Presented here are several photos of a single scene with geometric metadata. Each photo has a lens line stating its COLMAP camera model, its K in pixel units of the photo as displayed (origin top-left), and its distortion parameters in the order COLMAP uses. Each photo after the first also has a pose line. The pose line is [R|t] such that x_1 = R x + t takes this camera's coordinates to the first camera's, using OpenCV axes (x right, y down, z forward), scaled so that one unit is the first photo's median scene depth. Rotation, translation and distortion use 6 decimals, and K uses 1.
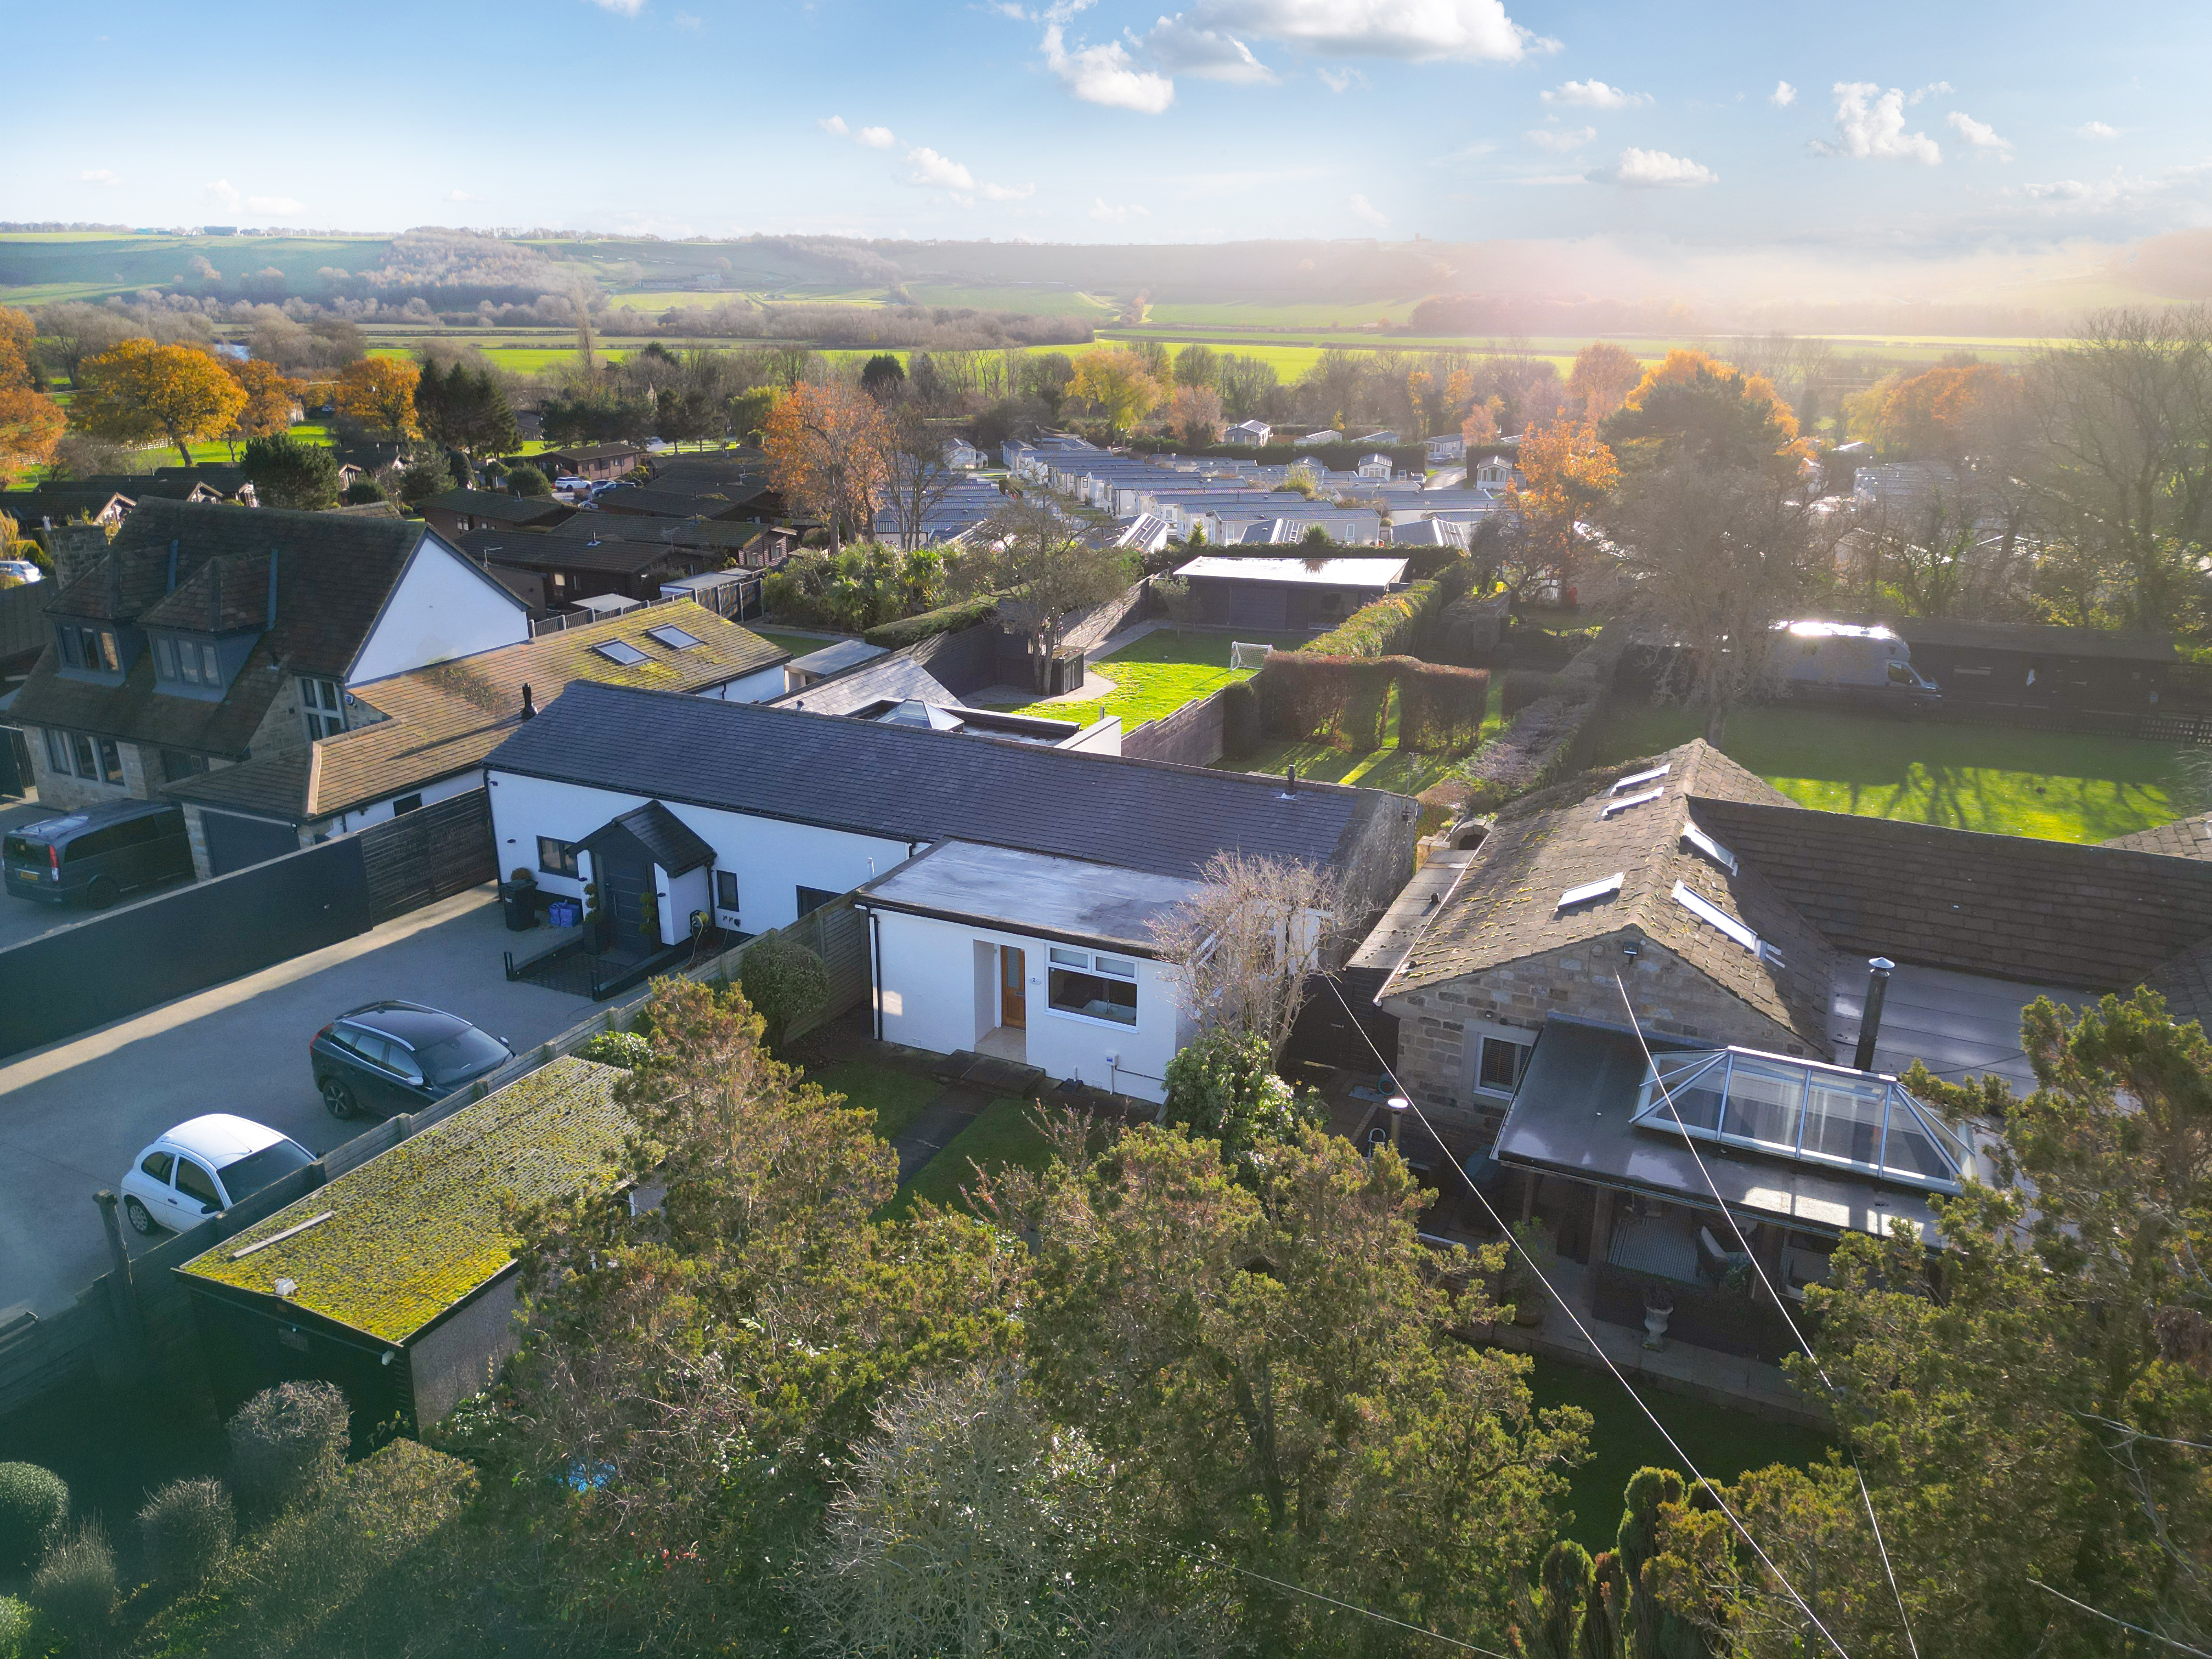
lens RADIAL K [[1550.5, 0, 1111.8], [0, 1550.5, 829.5], [0, 0, 1]] dist [0.077037, -0.069478]
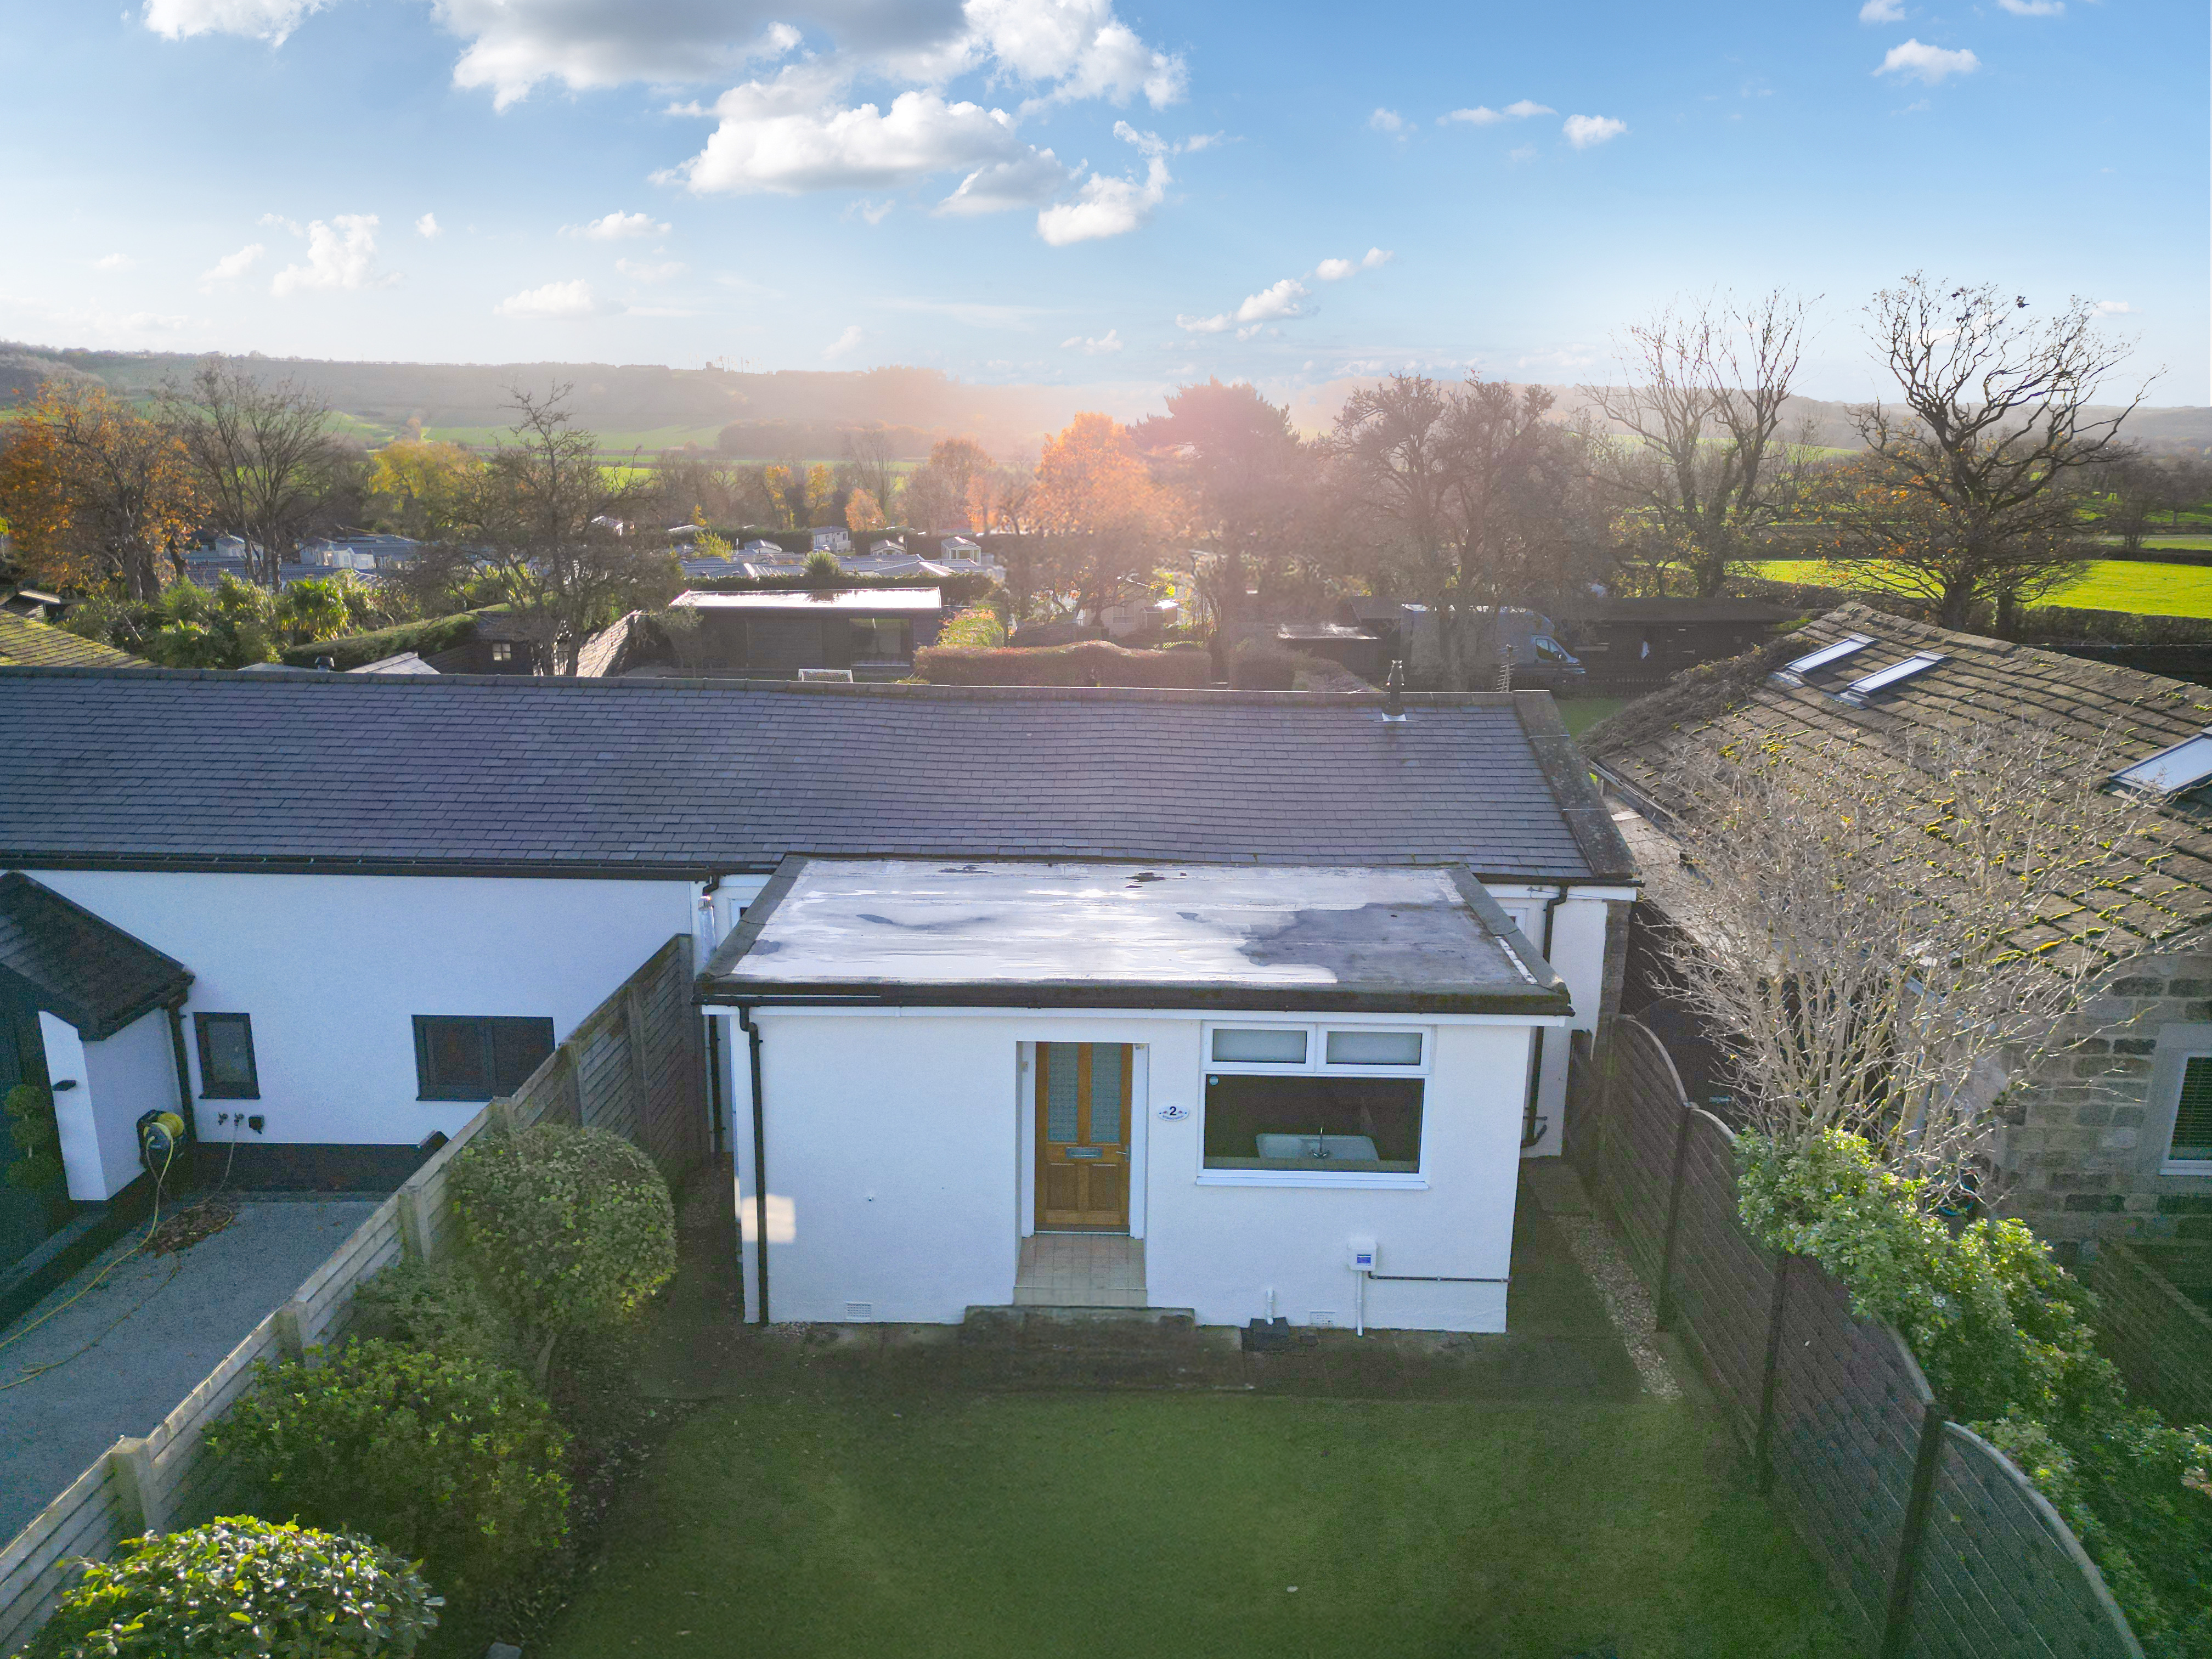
lens RADIAL K [[1550.5, 0, 1097.9], [0, 1550.5, 823.8], [0, 0, 1]] dist [0.077037, -0.069478]
pose [[0.912111, -0.097589, 0.398158, -0.198623], [0.130073, 0.989959, -0.055335, 0.031942], [-0.388760, 0.102261, 0.915646, 0.498352]]
